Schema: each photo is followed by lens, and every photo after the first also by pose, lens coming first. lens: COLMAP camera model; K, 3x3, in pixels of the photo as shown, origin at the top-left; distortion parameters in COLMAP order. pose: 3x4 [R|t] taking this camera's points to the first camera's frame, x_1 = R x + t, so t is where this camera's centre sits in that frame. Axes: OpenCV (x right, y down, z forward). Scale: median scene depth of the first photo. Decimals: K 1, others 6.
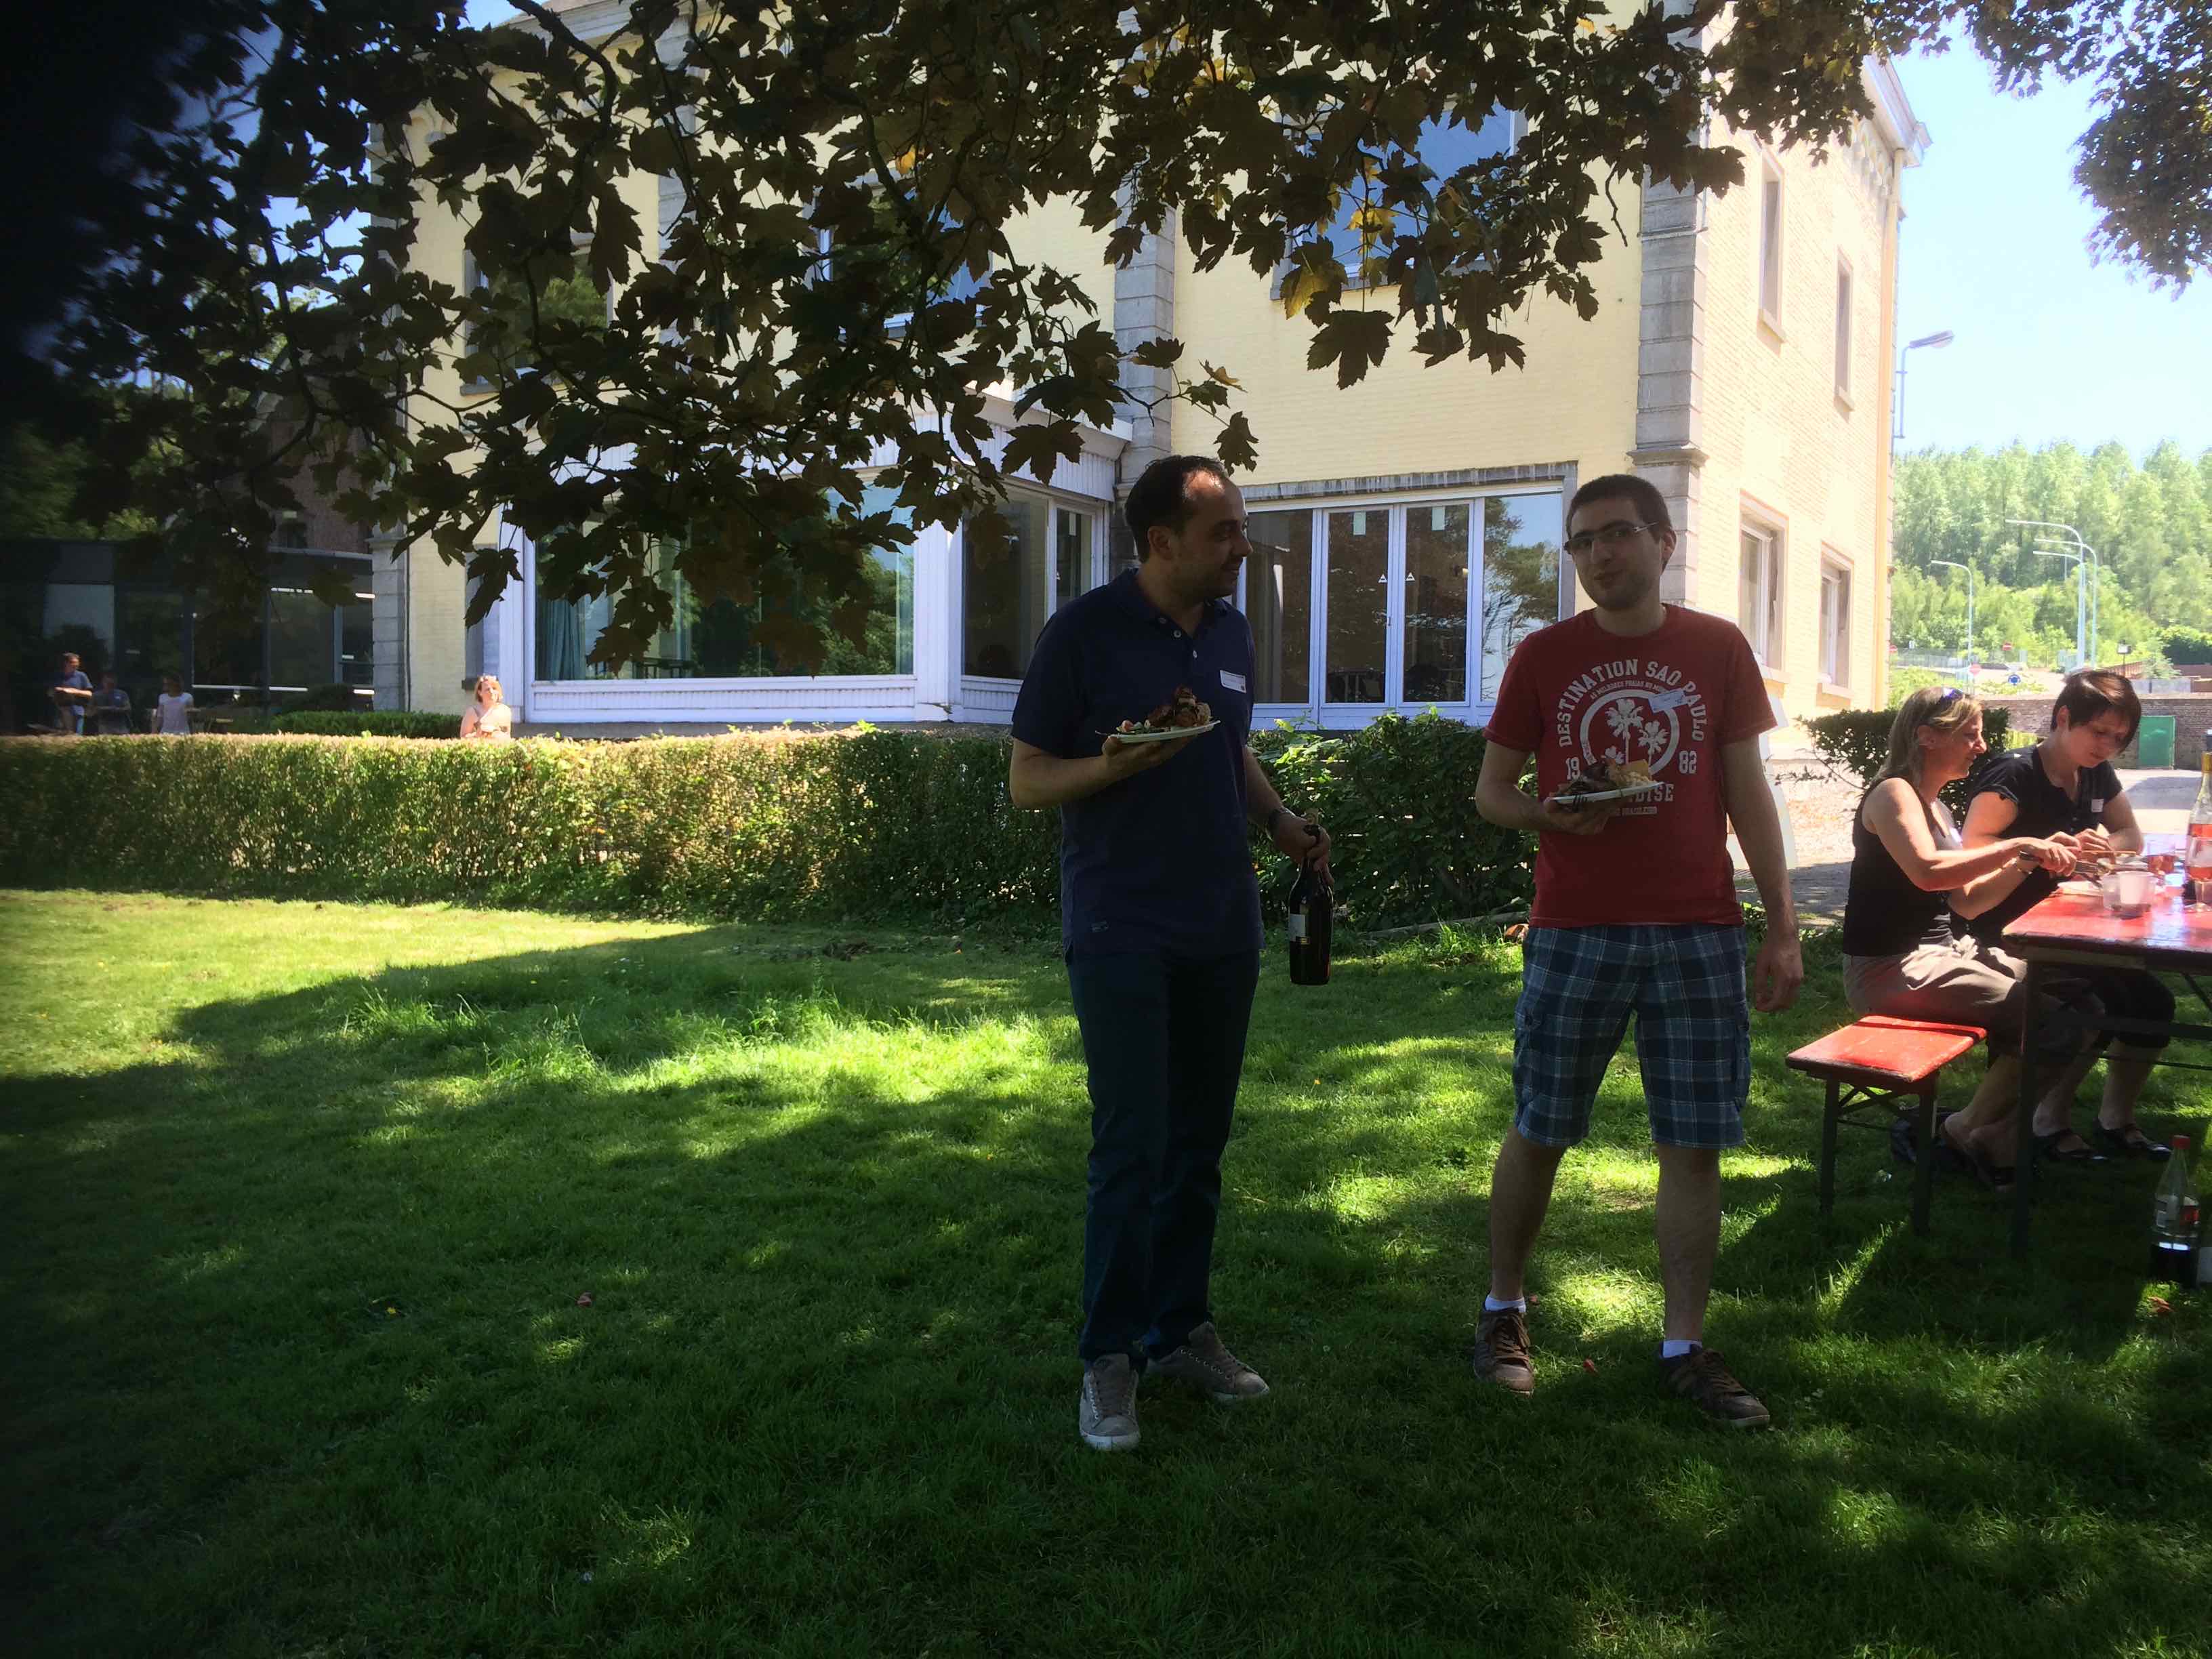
lens RADIAL K [[1818.1, 0, 1106.0], [0, 1818.1, 829.5], [0, 0, 1]] dist [0.080528, -0.101845]
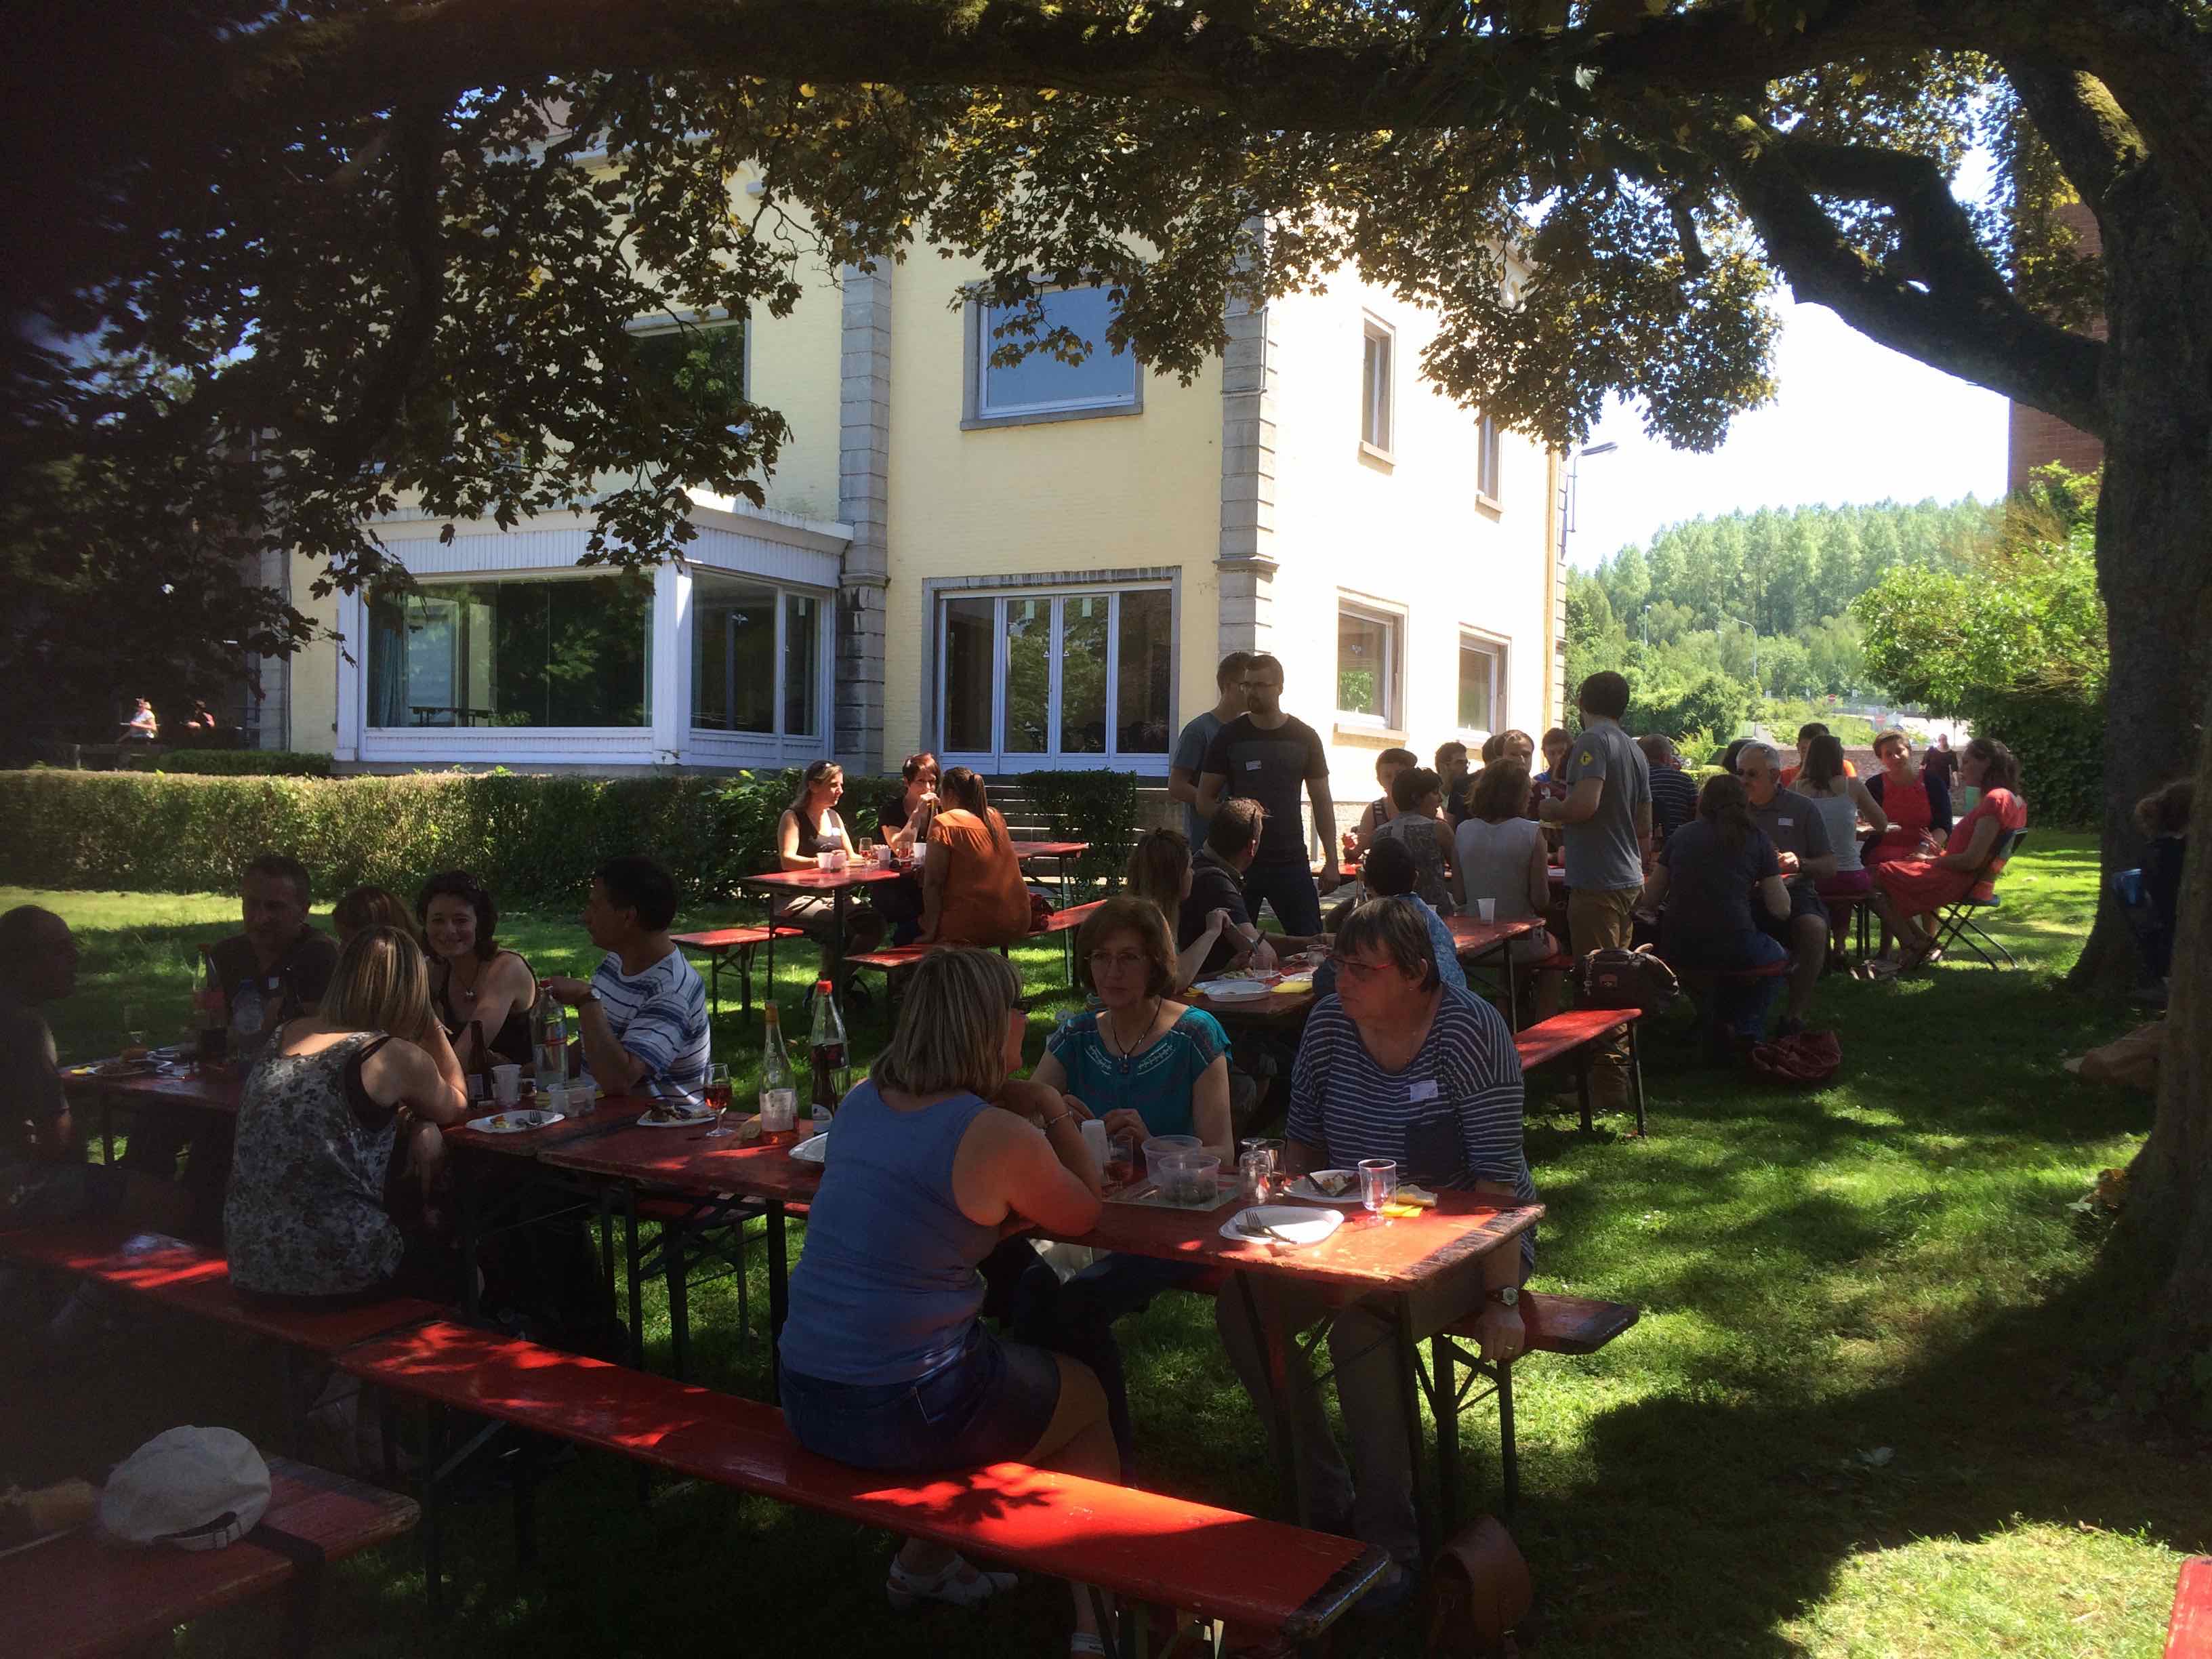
lens RADIAL K [[1818.1, 0, 1106.0], [0, 1818.1, 829.5], [0, 0, 1]] dist [0.080528, -0.101845]
pose [[0.999938, 0.009920, 0.005135, 0.188822], [-0.009813, 0.999740, -0.020579, 0.008203], [-0.005337, 0.020527, 0.999775, -0.247307]]
